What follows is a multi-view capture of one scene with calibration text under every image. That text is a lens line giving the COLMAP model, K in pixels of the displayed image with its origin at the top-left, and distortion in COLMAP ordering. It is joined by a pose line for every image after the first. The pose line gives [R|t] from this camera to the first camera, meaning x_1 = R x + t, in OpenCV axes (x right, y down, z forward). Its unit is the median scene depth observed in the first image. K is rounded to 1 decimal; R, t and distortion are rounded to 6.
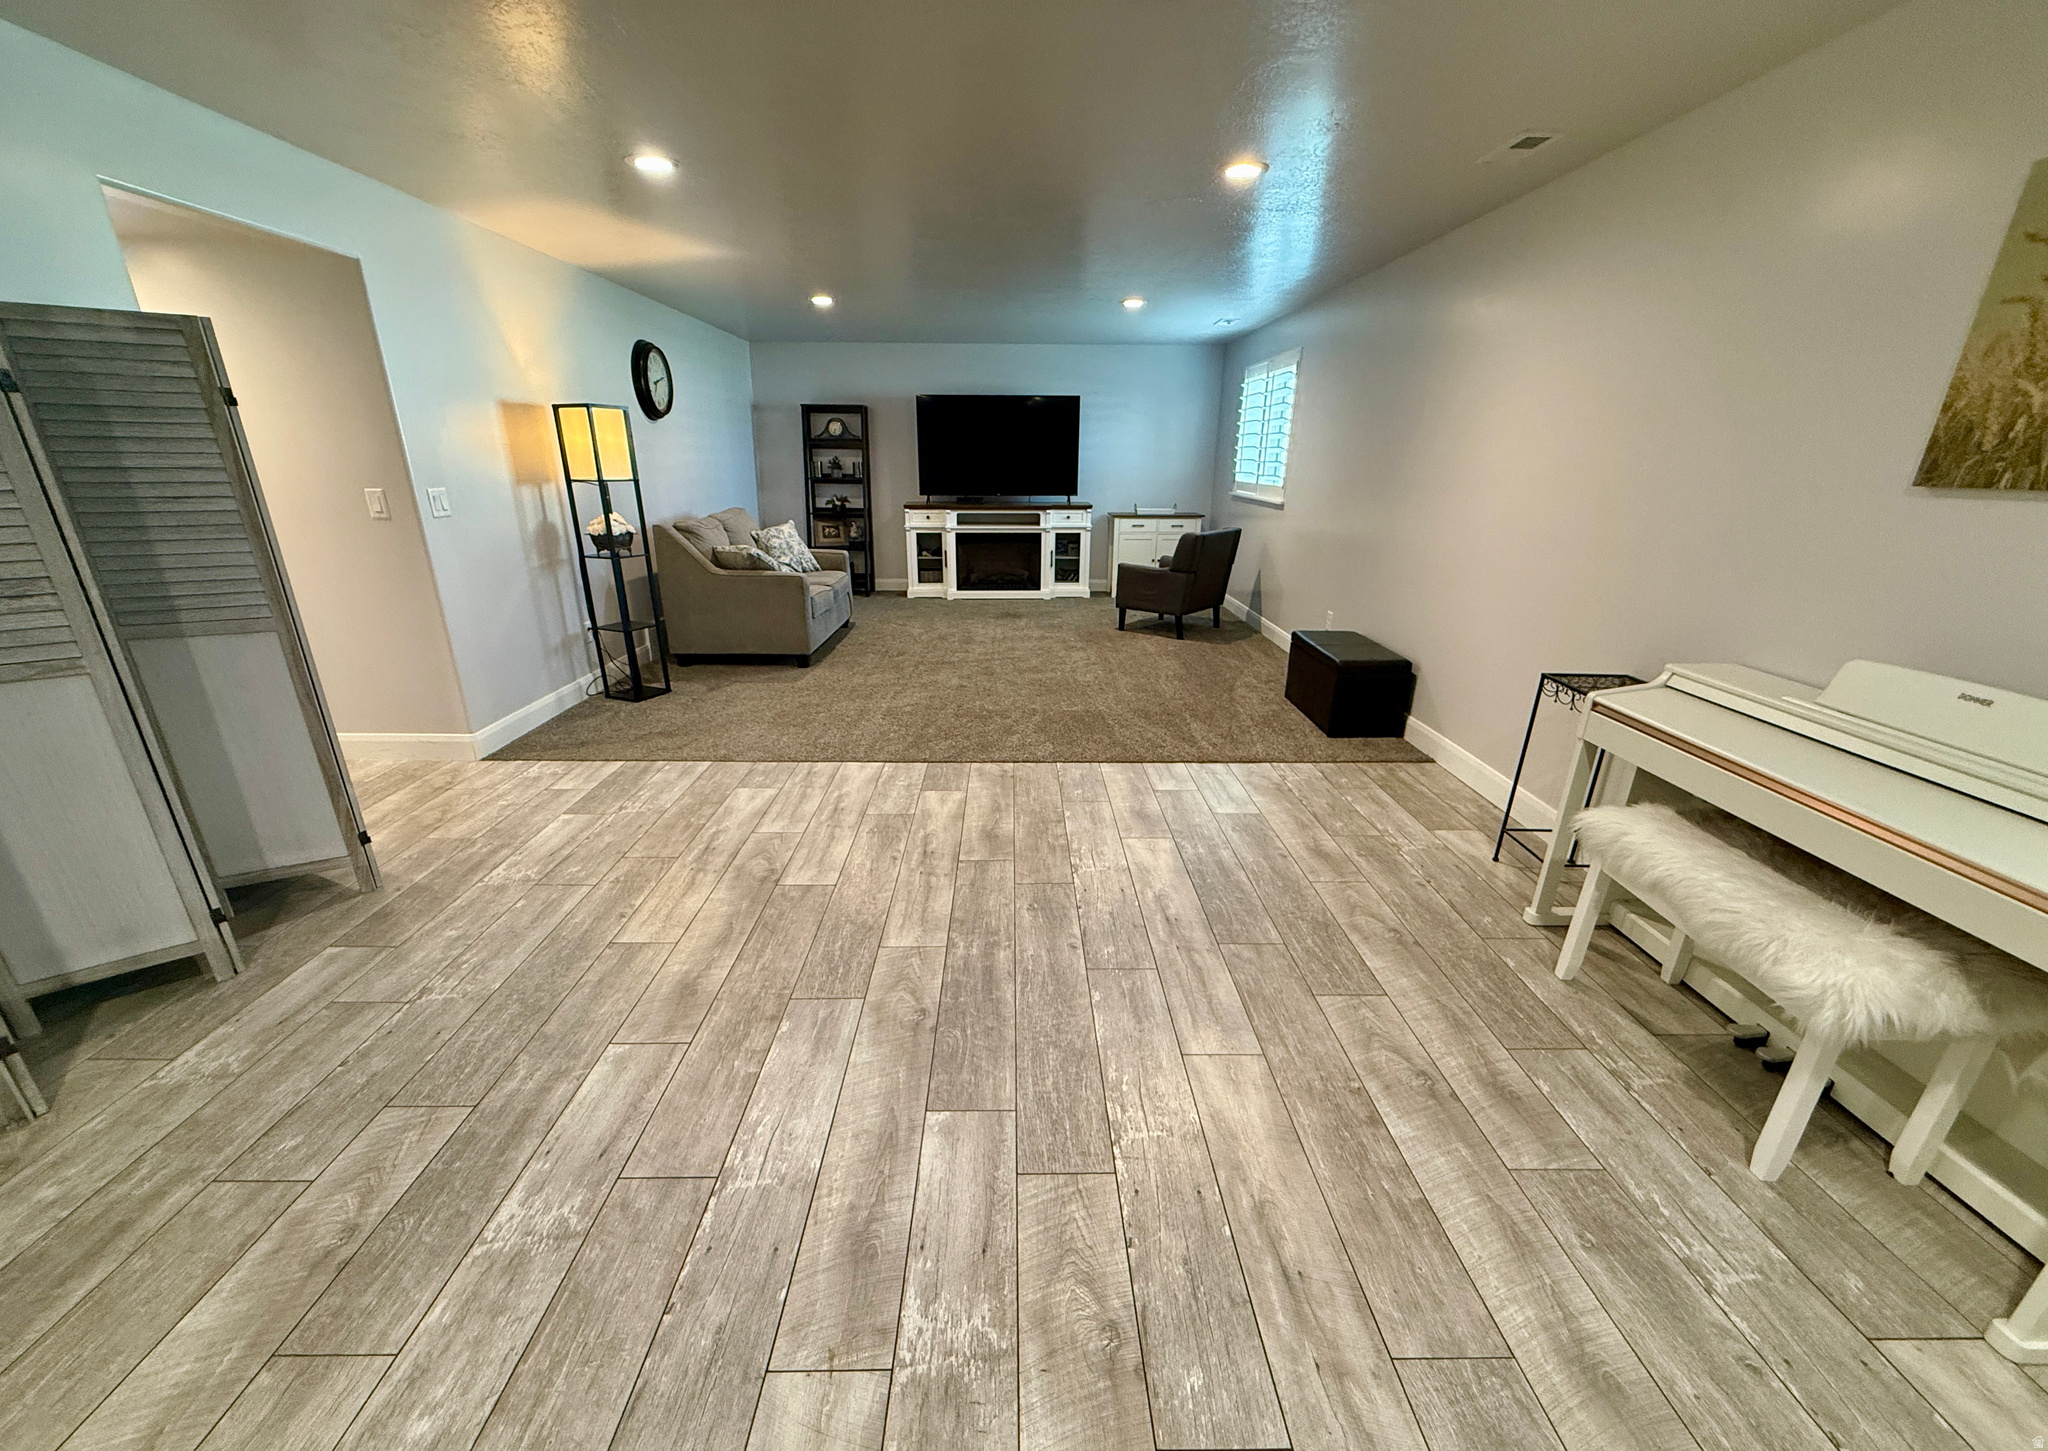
lens RADIAL K [[818.0, 0, 1020.0], [0, 818.0, 762.6], [0, 0, 1]] dist [0.000950, 0.000171]
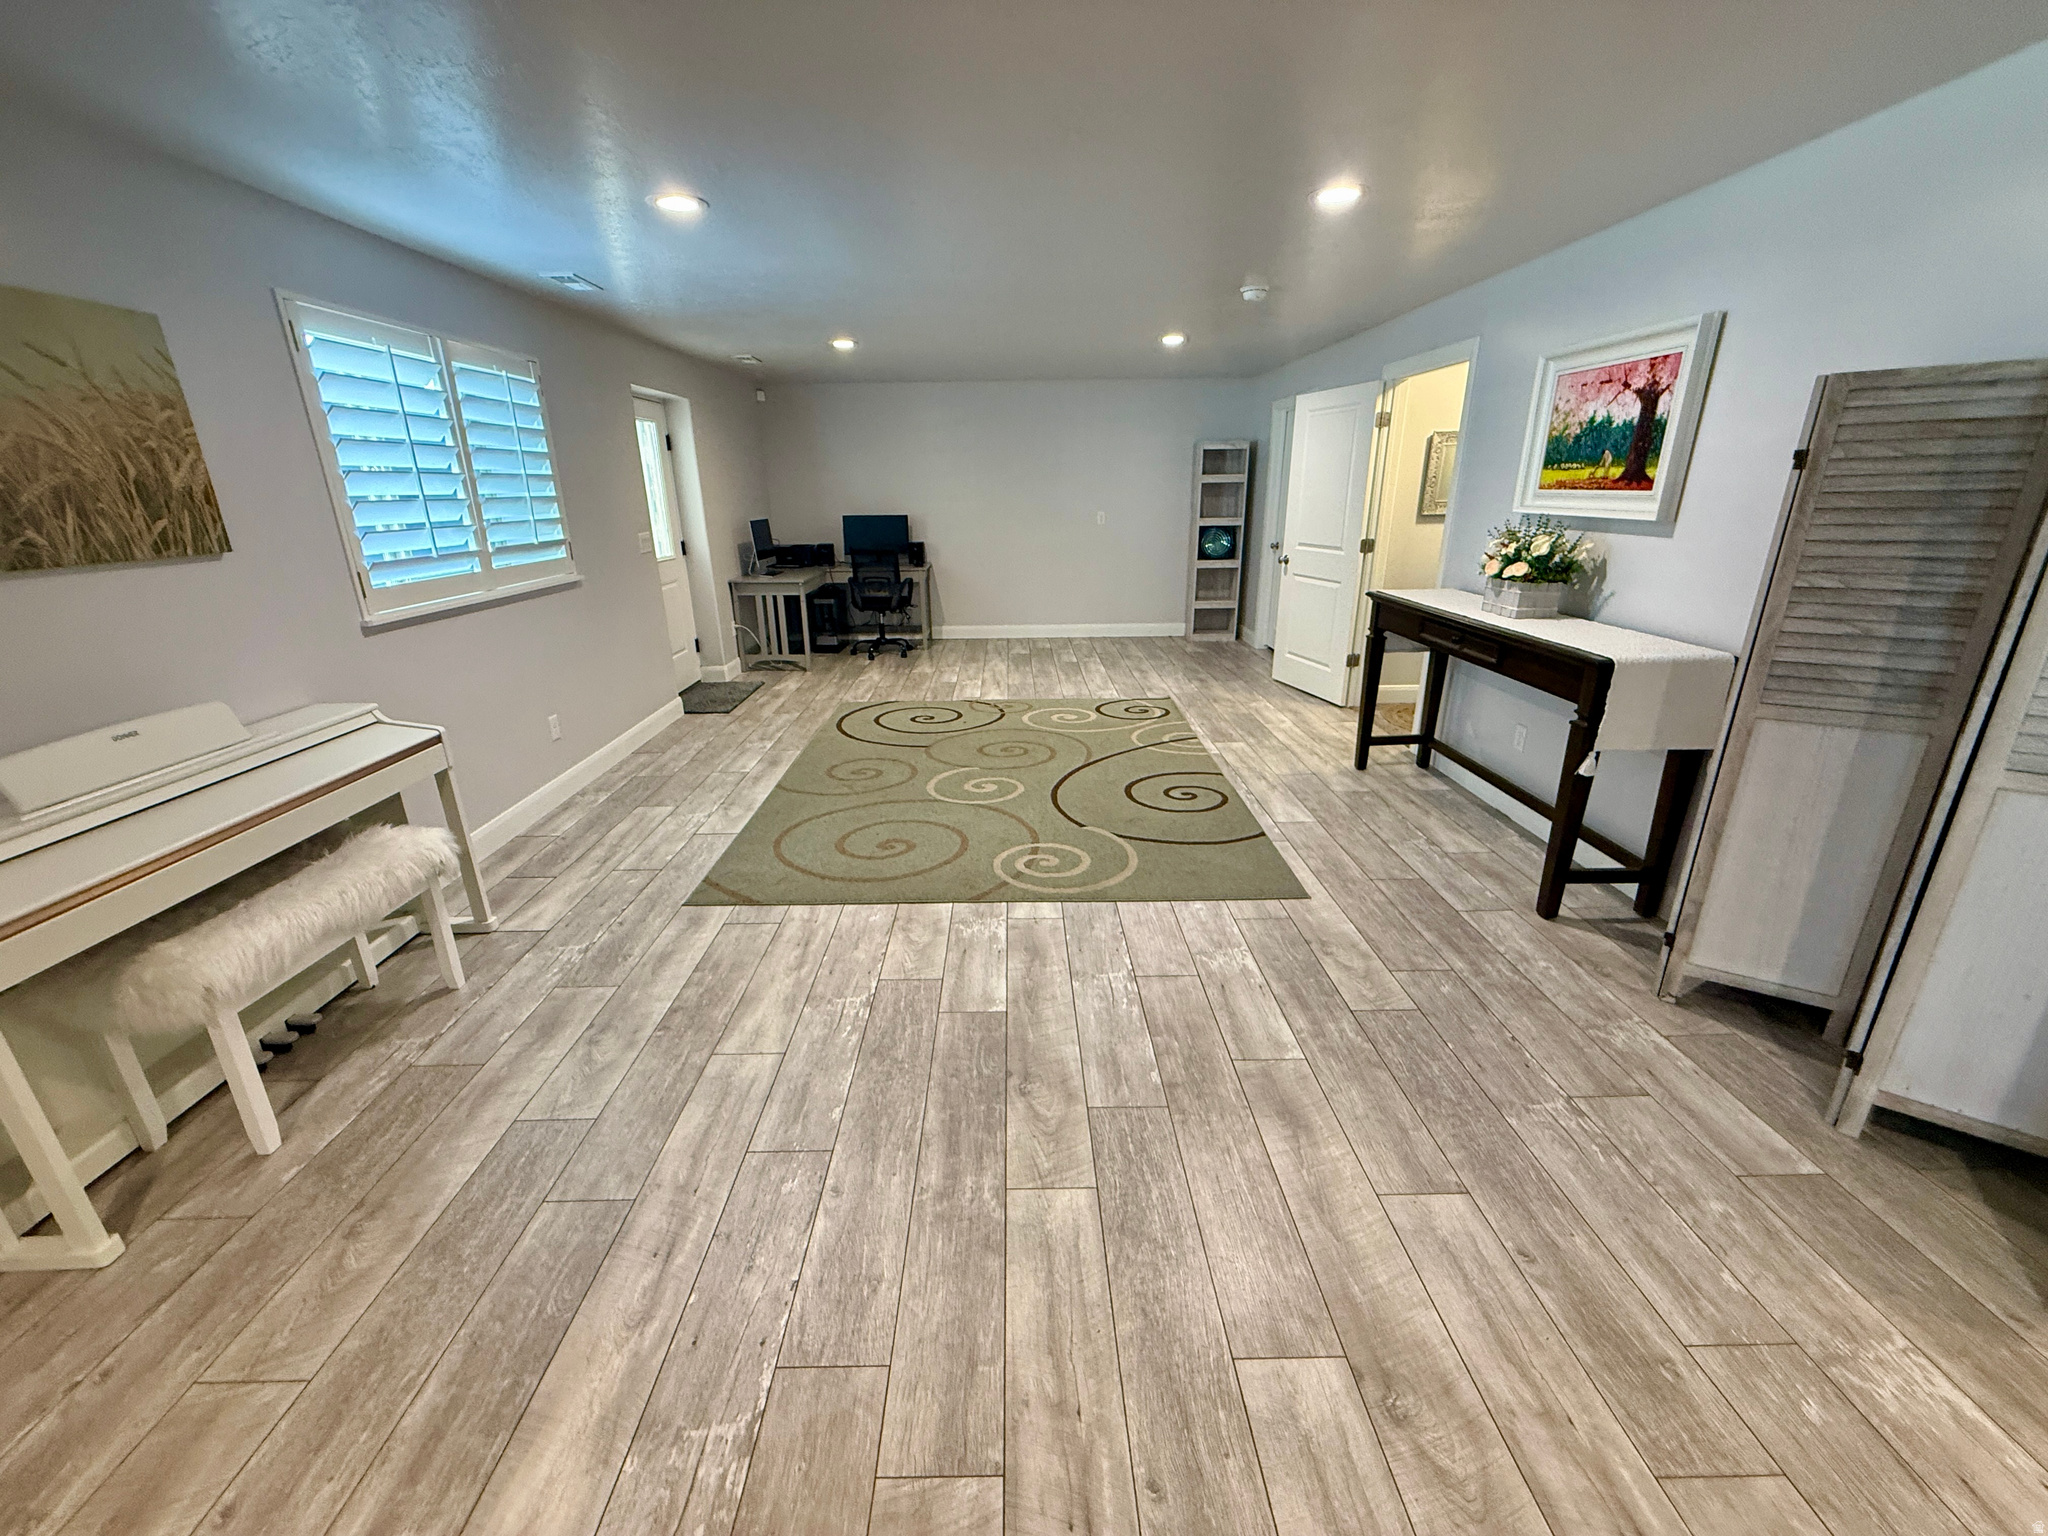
lens RADIAL K [[815.1, 0, 1018.6], [0, 815.1, 768.8], [0, 0, 1]] dist [-0.000054, -0.000291]
pose [[-0.999969, 0.007468, 0.002404, -0.090678], [0.007267, 0.766172, 0.642595, -0.466969], [0.002957, 0.642593, -0.766202, 1.138295]]
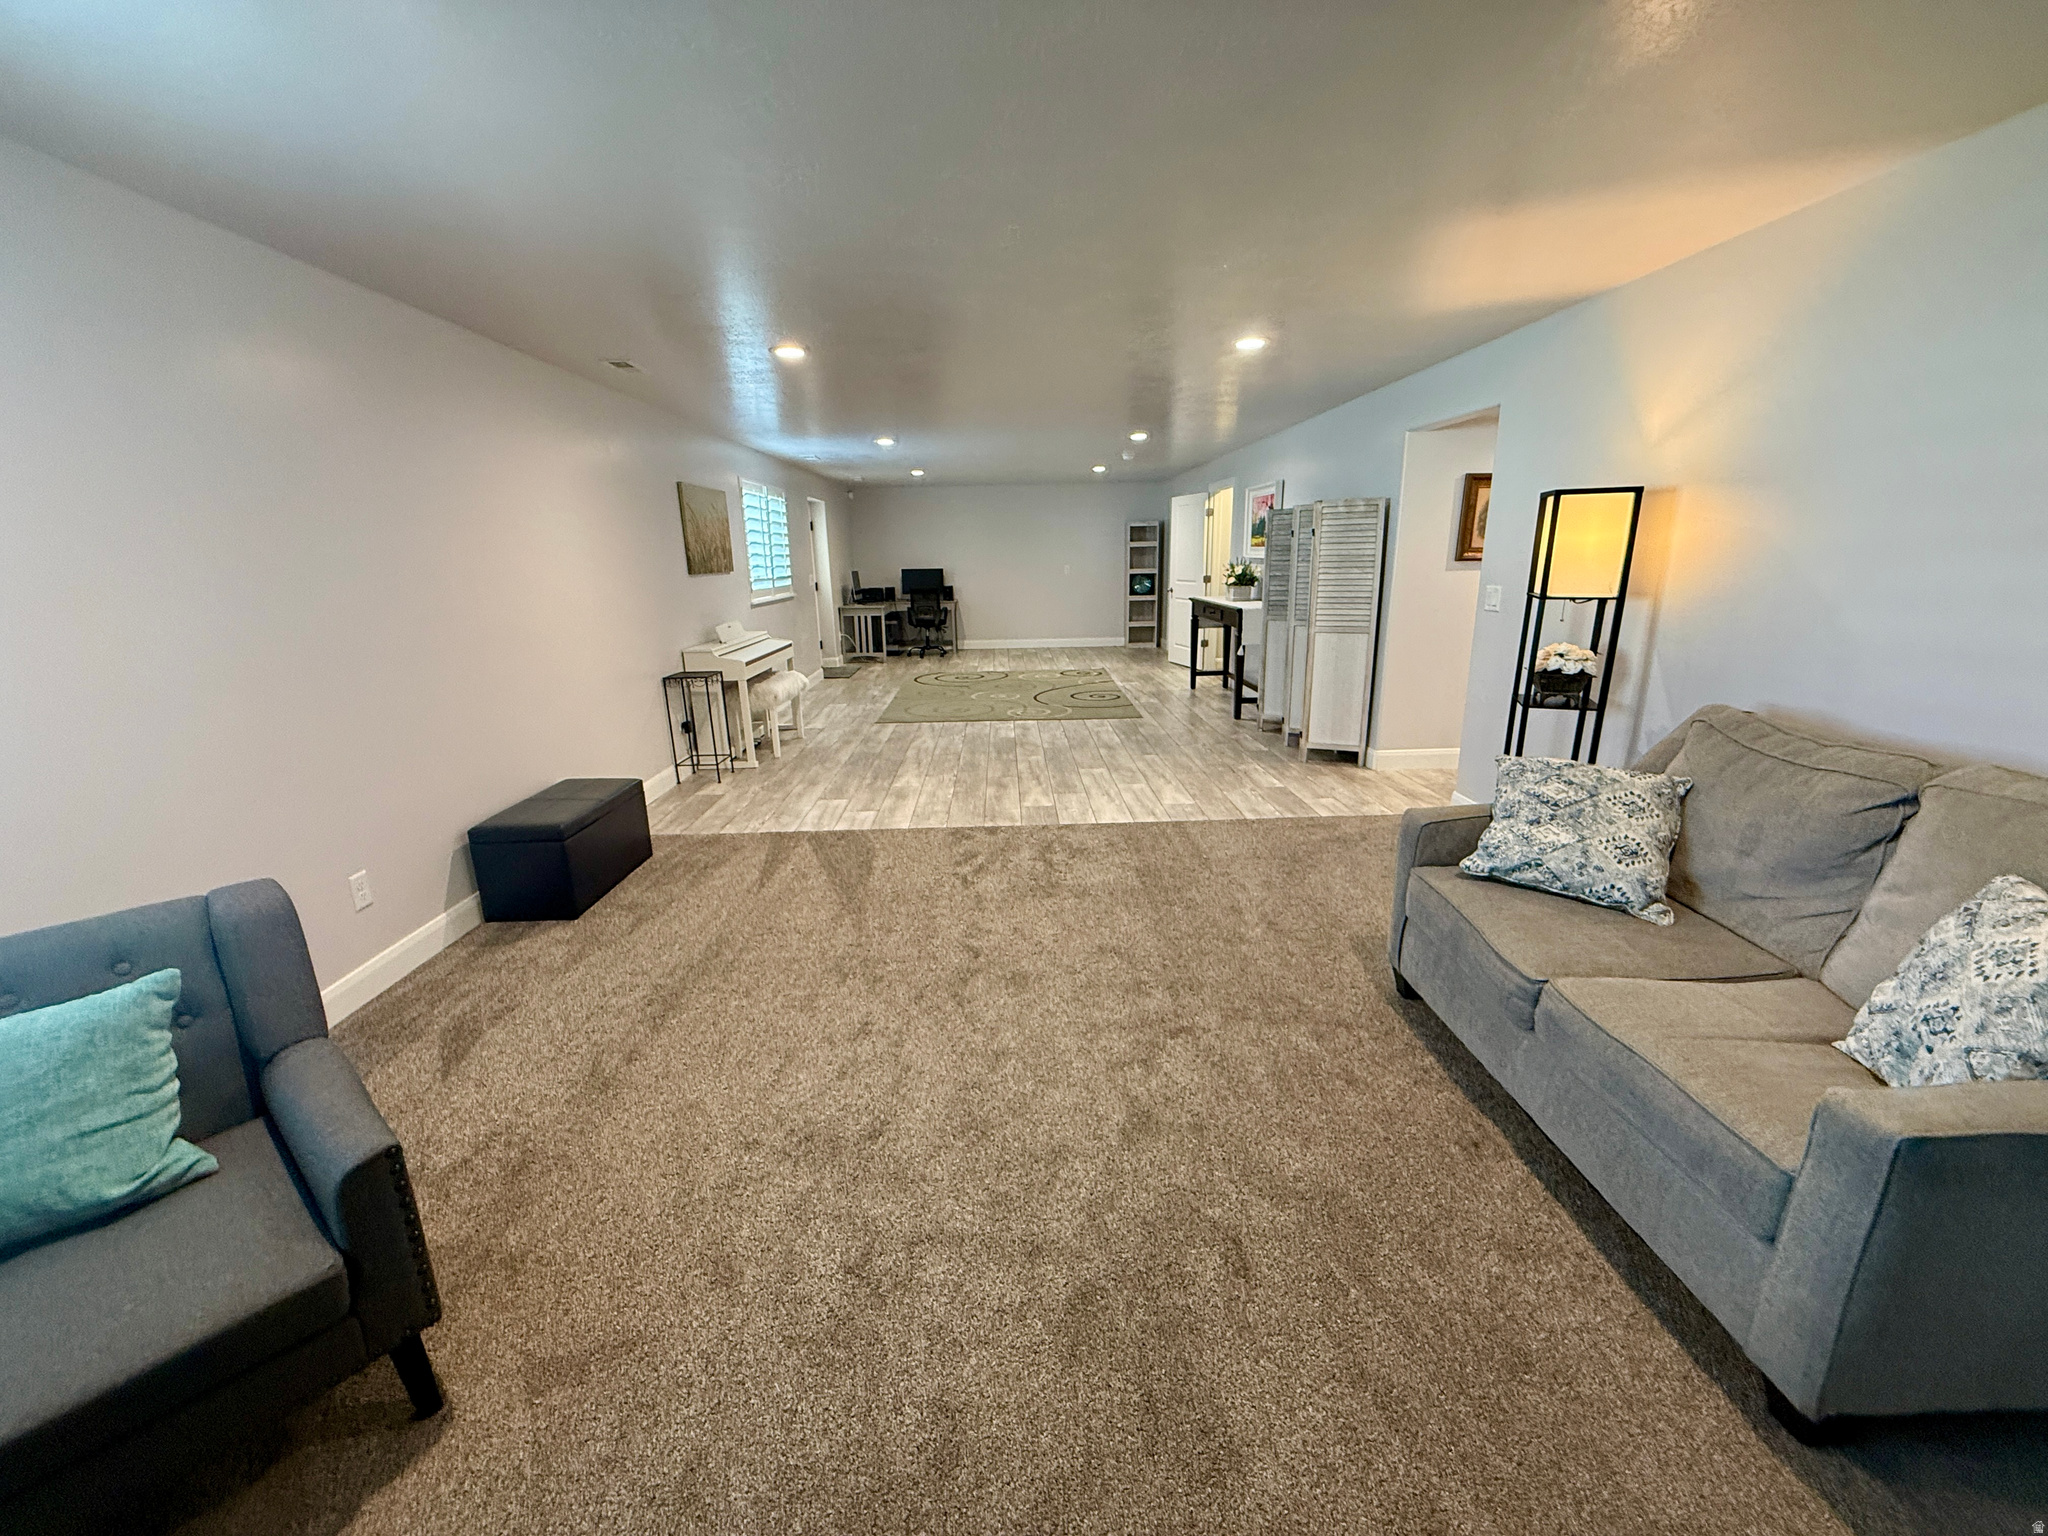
lens RADIAL K [[815.1, 0, 1020.2], [0, 815.1, 772.5], [0, 0, 1]] dist [-0.000054, -0.000291]
pose [[-0.999796, 0.018484, -0.008082, -0.068258], [0.010254, 0.810638, 0.585458, -0.986773], [0.017373, 0.585256, -0.810663, 2.567918]]
